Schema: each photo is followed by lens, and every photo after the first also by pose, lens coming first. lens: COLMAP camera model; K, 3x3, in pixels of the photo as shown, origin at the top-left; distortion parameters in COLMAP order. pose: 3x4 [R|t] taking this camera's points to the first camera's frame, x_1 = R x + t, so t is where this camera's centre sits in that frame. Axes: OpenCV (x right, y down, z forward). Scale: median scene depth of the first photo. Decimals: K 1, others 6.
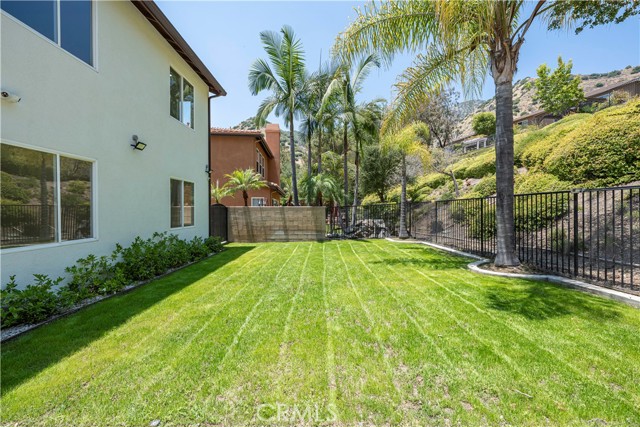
lens RADIAL K [[273.6, 0, 318.0], [0, 273.6, 214.7], [0, 0, 1]] dist [-0.000381, -0.000537]
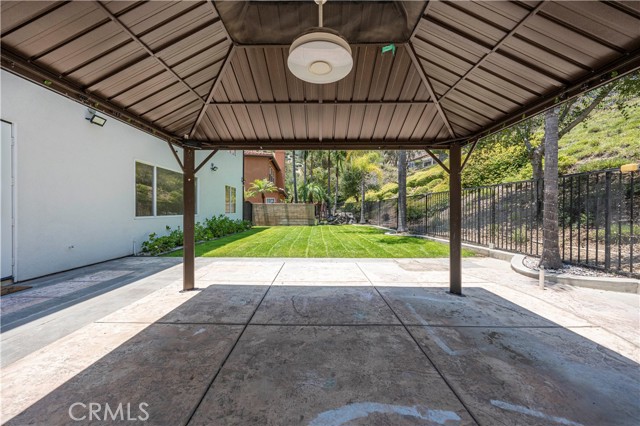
lens RADIAL K [[226.9, 0, 317.1], [0, 226.9, 211.1], [0, 0, 1]] dist [0.001366, 0.000223]
pose [[0.999863, 0.010693, 0.012644, 0.025357], [-0.010502, 0.999831, -0.015112, 0.032032], [-0.012803, 0.014977, 0.999806, -0.303905]]
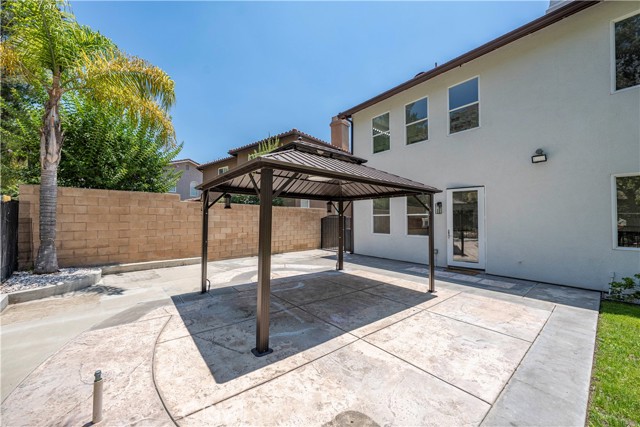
lens RADIAL K [[242.4, 0, 320.0], [0, 242.4, 213.5], [0, 0, 1]] dist [0.001017, 0.000195]
pose [[-0.755970, -0.019960, -0.654302, 0.285762], [-0.016830, 0.999797, -0.011055, -0.001873], [0.654390, 0.002654, -0.756153, 0.154986]]
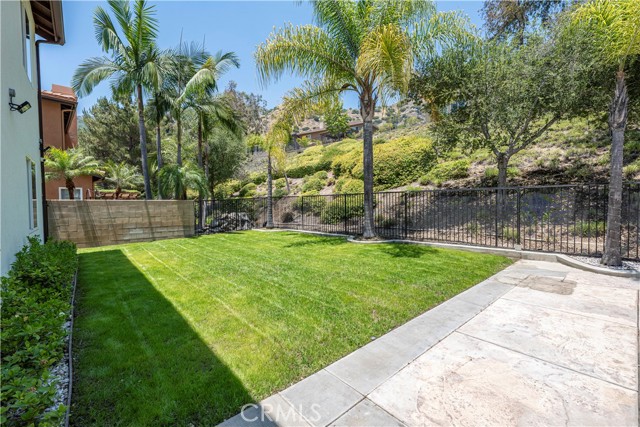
lens RADIAL K [[273.6, 0, 318.0], [0, 273.6, 214.7], [0, 0, 1]] dist [-0.000381, -0.000537]
pose [[0.743299, -0.030837, 0.668248, -0.284964], [0.018296, 0.999500, 0.025772, 0.003653], [-0.668709, -0.006930, 0.743492, 0.010400]]
